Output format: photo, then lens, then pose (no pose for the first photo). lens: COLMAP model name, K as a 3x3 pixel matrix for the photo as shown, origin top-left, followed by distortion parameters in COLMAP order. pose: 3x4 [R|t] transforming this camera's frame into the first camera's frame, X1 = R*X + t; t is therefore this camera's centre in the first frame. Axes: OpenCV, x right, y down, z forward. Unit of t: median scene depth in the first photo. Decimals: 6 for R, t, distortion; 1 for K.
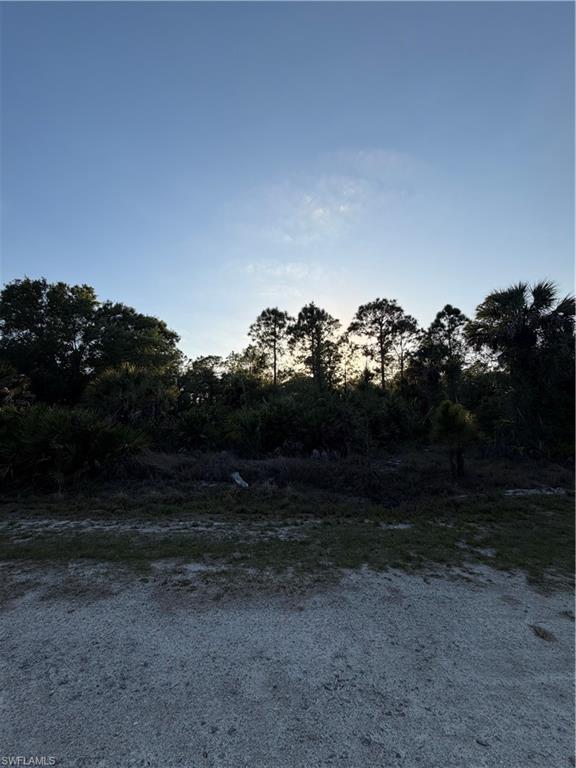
lens RADIAL K [[311.9, 0, 289.0], [0, 311.9, 382.2], [0, 0, 1]] dist [0.000184, 0.000340]
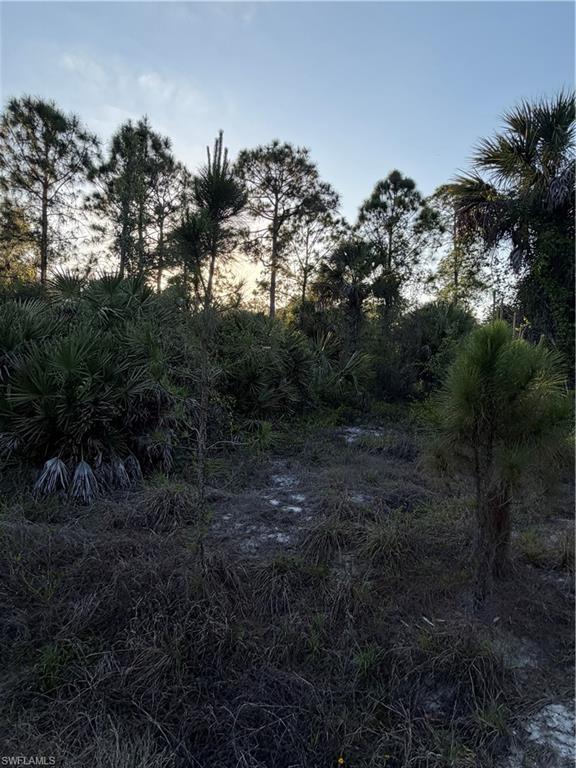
lens RADIAL K [[446.8, 0, 290.5], [0, 446.8, 386.6], [0, 0, 1]] dist [0.003550, -0.000878]
pose [[0.940095, 0.034540, 0.339159, 0.072092], [-0.090456, 0.984467, 0.150472, 0.024719], [-0.328693, -0.172137, 0.928617, 0.238642]]
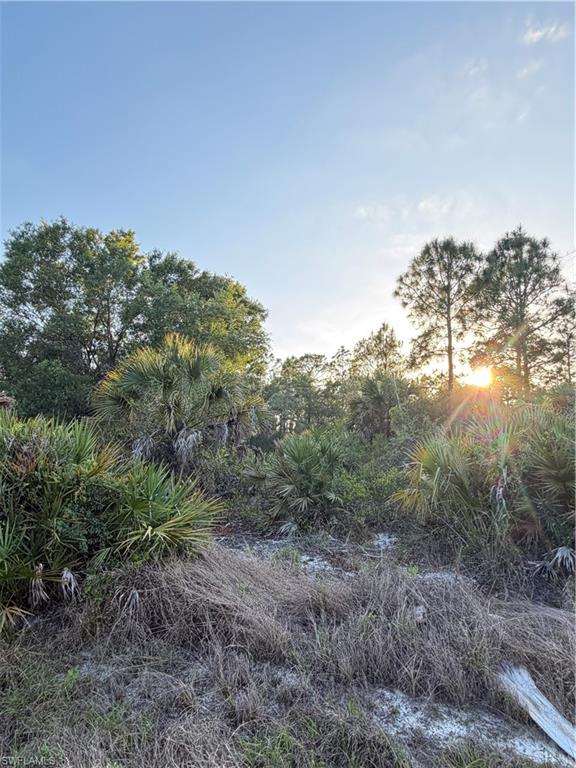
lens RADIAL K [[446.8, 0, 288.8], [0, 446.8, 390.6], [0, 0, 1]] dist [0.003550, -0.000878]
pose [[0.964531, -0.004305, -0.263934, -0.100589], [-0.002511, 0.999672, -0.025480, 0.026043], [0.263958, 0.025239, 0.964204, 0.230048]]
